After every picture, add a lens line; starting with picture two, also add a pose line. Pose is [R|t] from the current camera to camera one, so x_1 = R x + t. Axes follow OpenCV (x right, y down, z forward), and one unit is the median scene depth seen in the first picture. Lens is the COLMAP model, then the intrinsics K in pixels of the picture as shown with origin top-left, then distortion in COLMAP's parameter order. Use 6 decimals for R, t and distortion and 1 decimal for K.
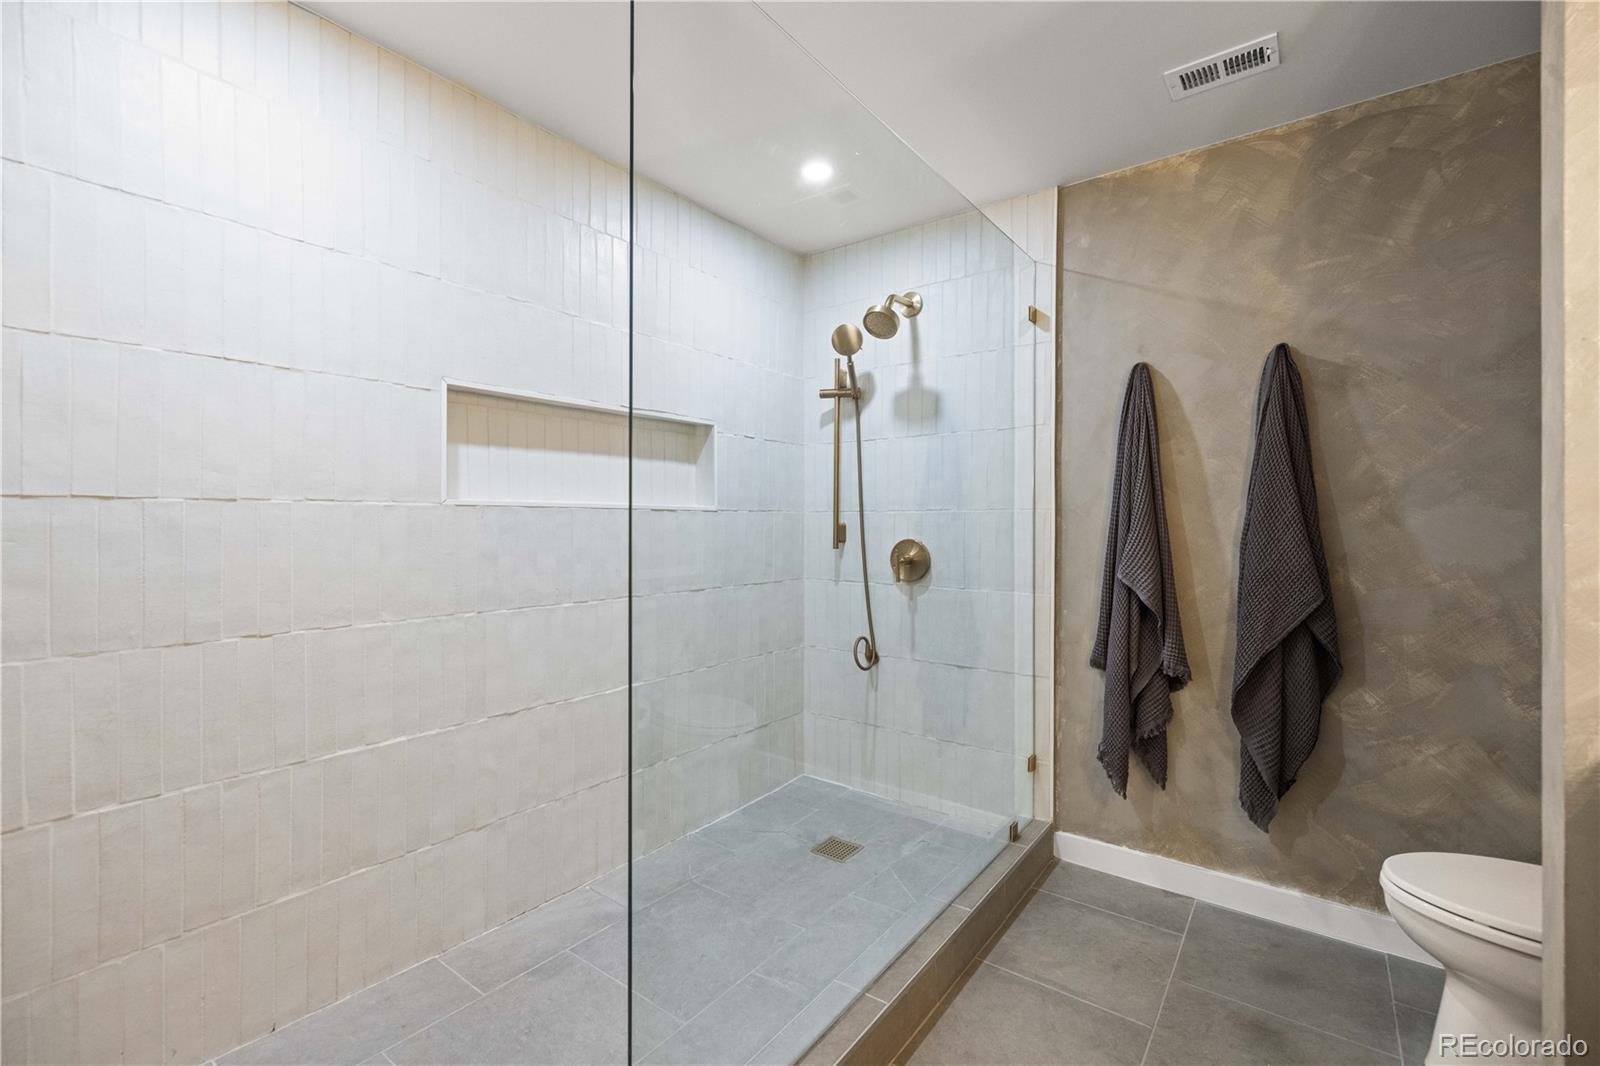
lens RADIAL K [[687.5, 0, 804.7], [0, 687.5, 524.2], [0, 0, 1]] dist [-0.000066, -0.000095]
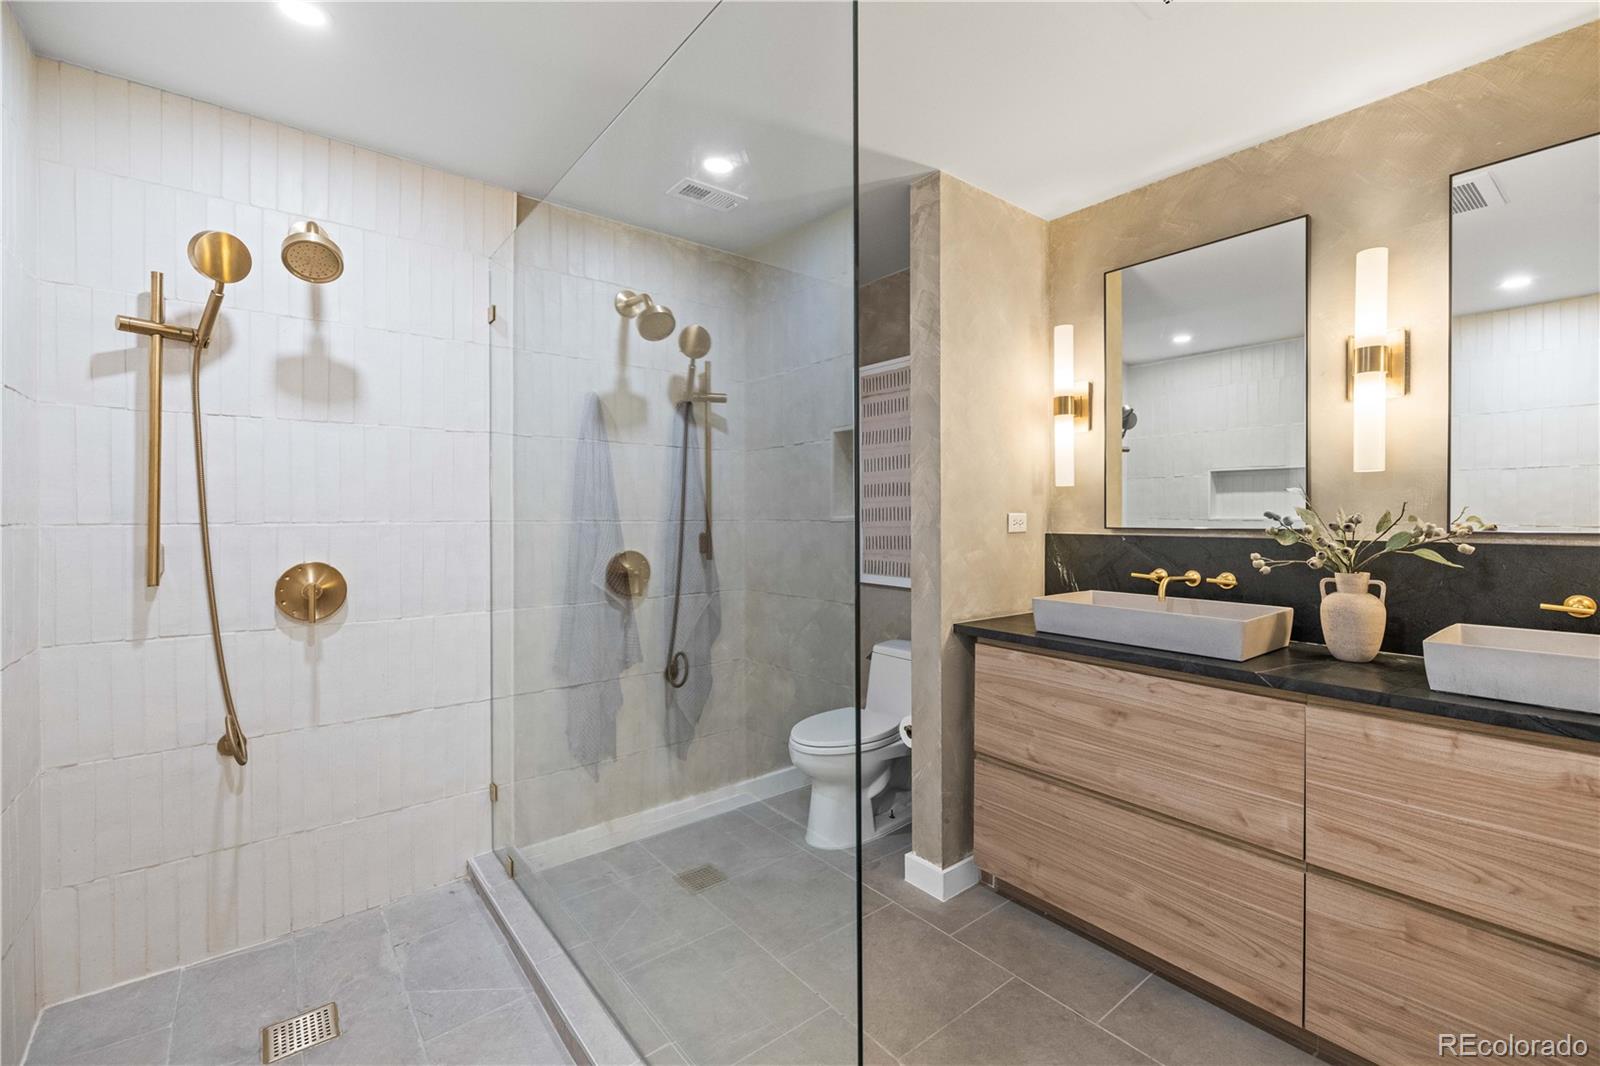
lens RADIAL K [[689.6, 0, 802.7], [0, 689.6, 518.1], [0, 0, 1]] dist [0.000662, -0.000025]
pose [[0.250267, -0.004742, 0.968165, -0.561213], [0.006567, 0.999973, 0.003201, -0.031403], [-0.968154, 0.005557, 0.250292, 0.417281]]
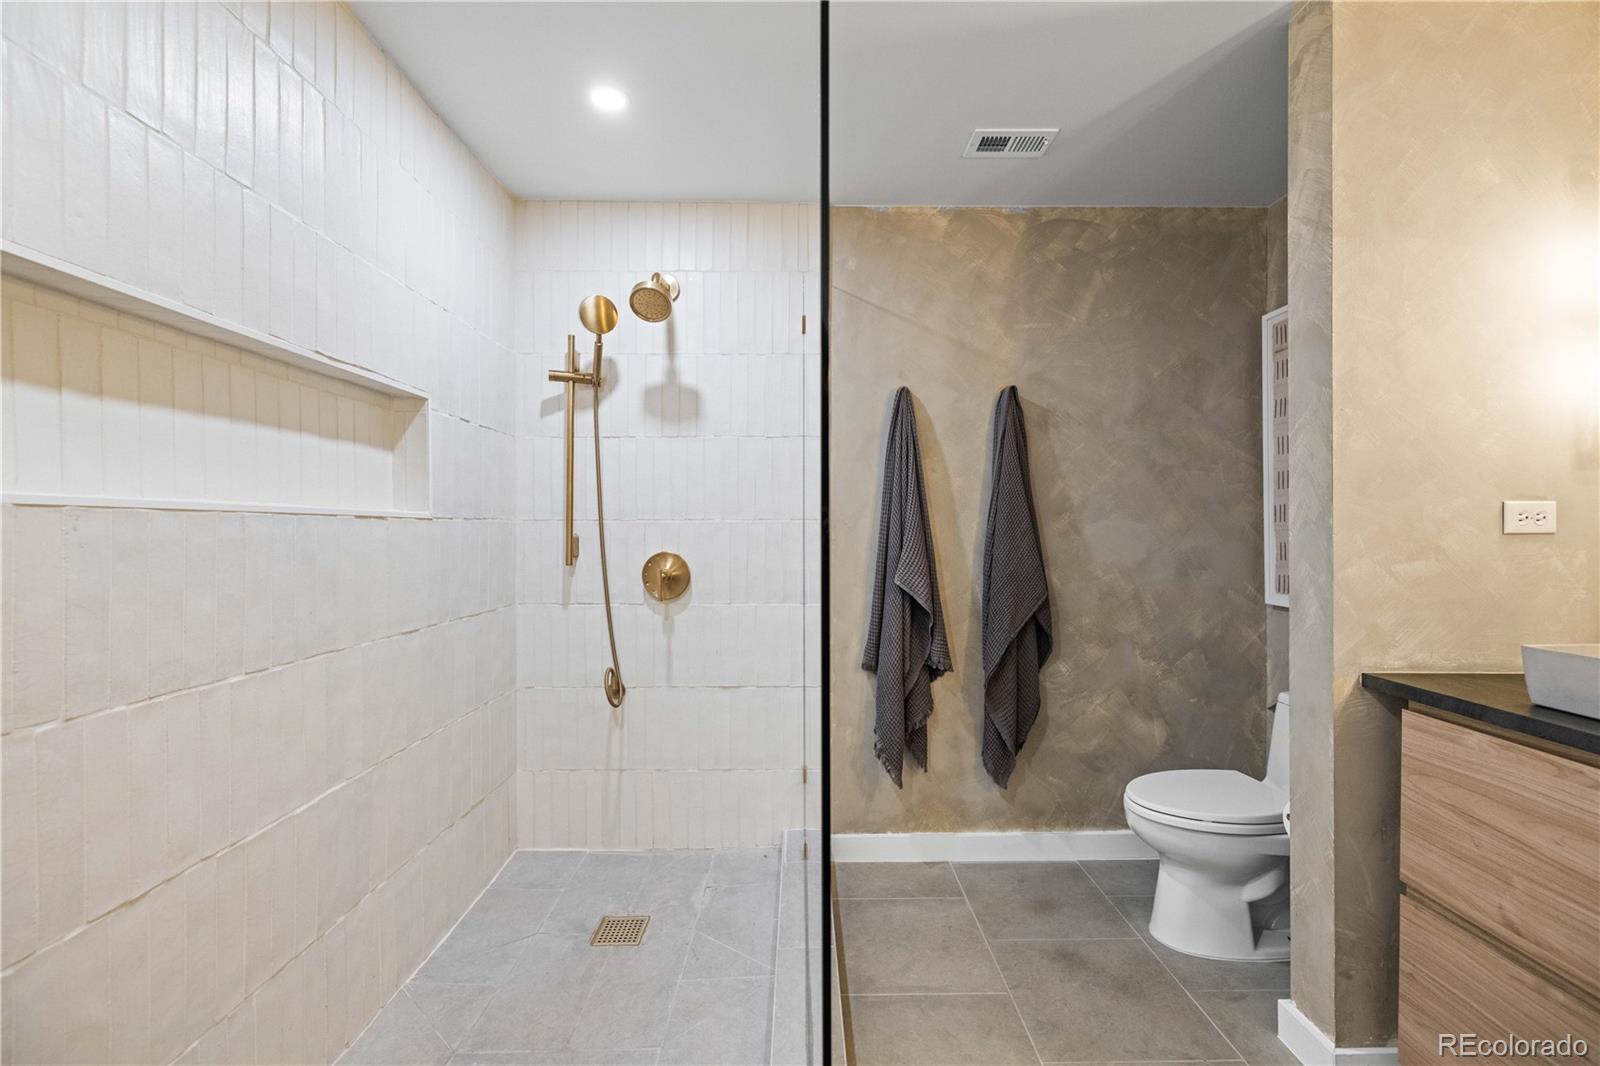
lens RADIAL K [[679.5, 0, 804.1], [0, 679.5, 530.0], [0, 0, 1]] dist [0.000837, 0.000101]
pose [[0.794765, -0.002565, 0.606912, -0.317739], [0.004136, 0.999991, -0.001189, -0.006394], [-0.606903, 0.003455, 0.794768, 0.254822]]
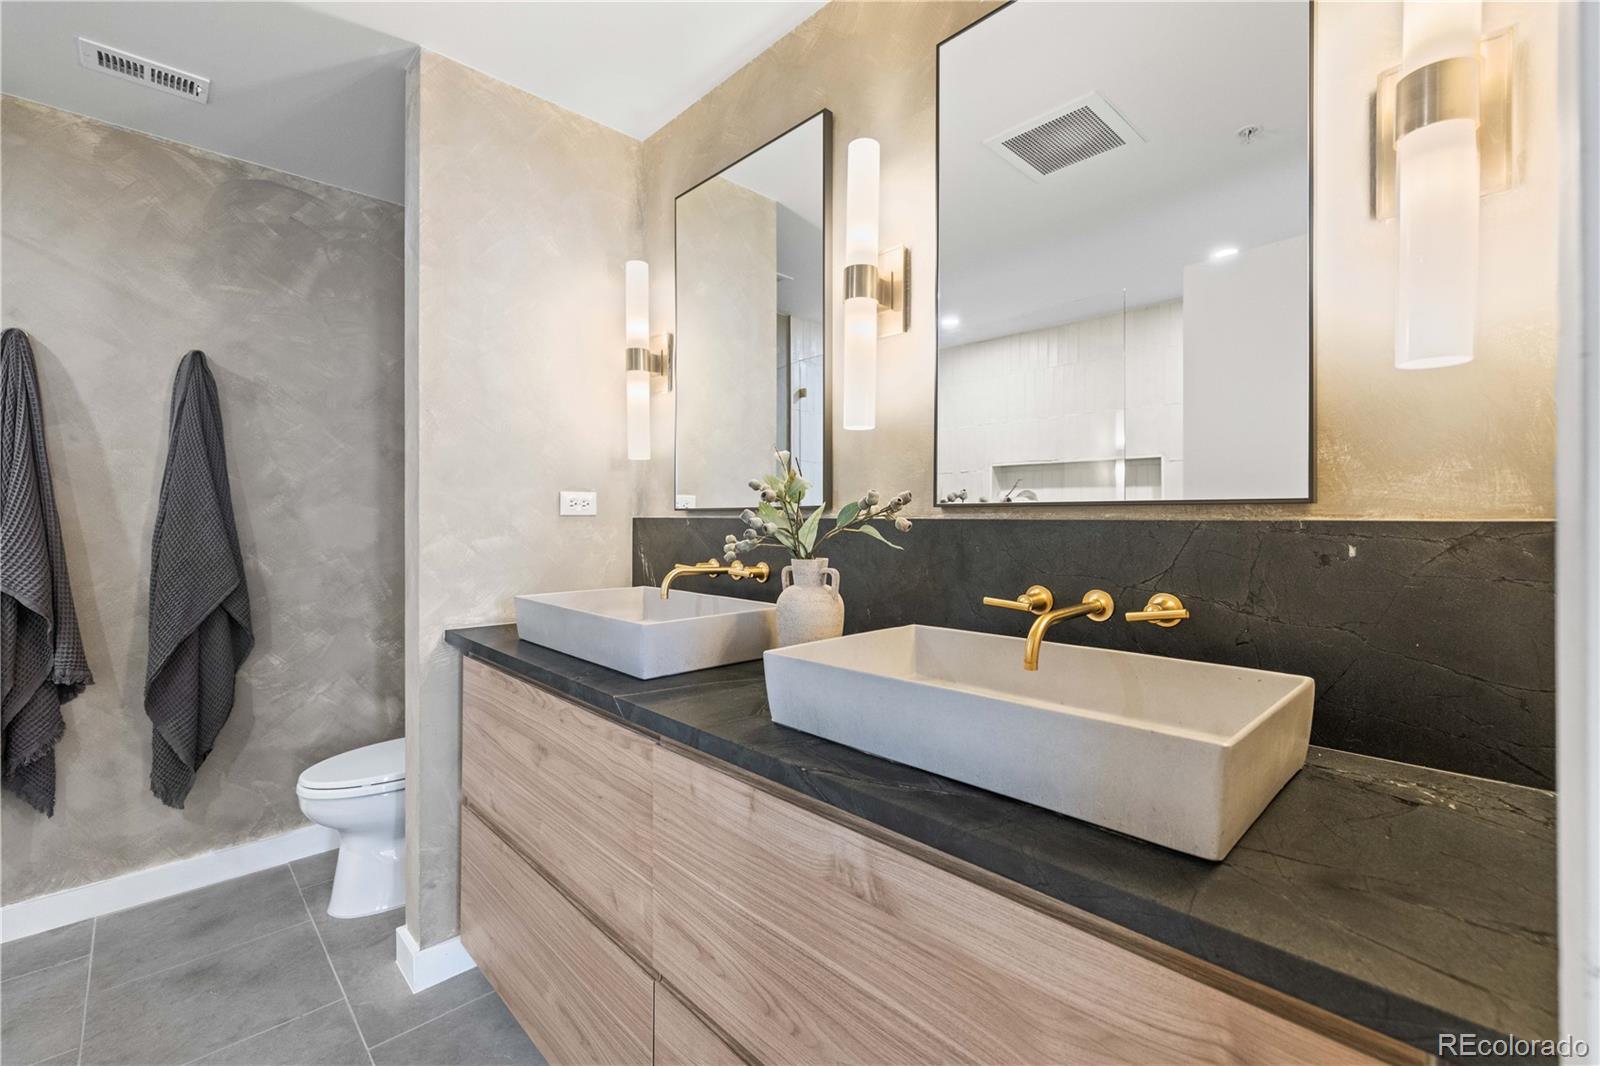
lens RADIAL K [[684.4, 0, 804.0], [0, 684.4, 516.4], [0, 0, 1]] dist [-0.000124, 0.000246]
pose [[0.158529, 0.003453, 0.987348, -0.208618], [0.003203, 0.999987, -0.004011, 0.005480], [-0.987349, 0.003799, 0.158515, -0.107915]]
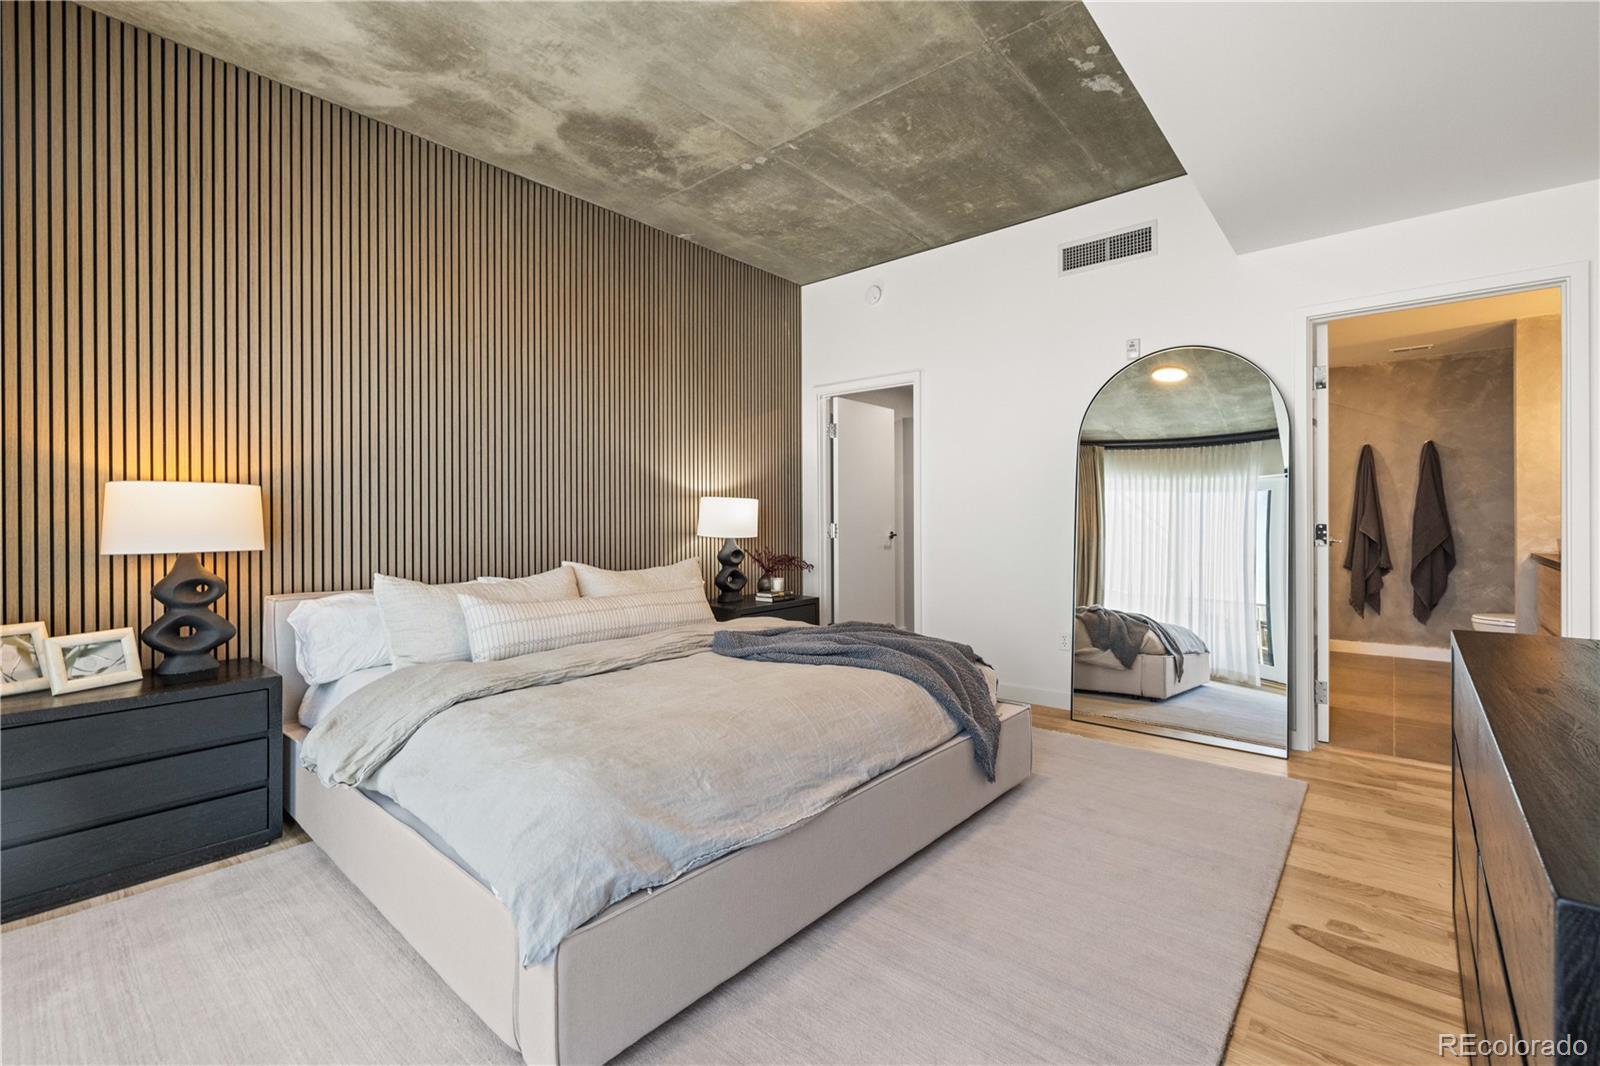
lens RADIAL K [[689.6, 0, 802.7], [0, 689.6, 518.1], [0, 0, 1]] dist [0.000662, -0.000025]
pose [[0.997965, -0.003333, -0.063684, -1.492125], [0.003051, 0.999985, -0.004516, 0.039494], [0.063698, 0.004313, 0.997960, -1.739013]]
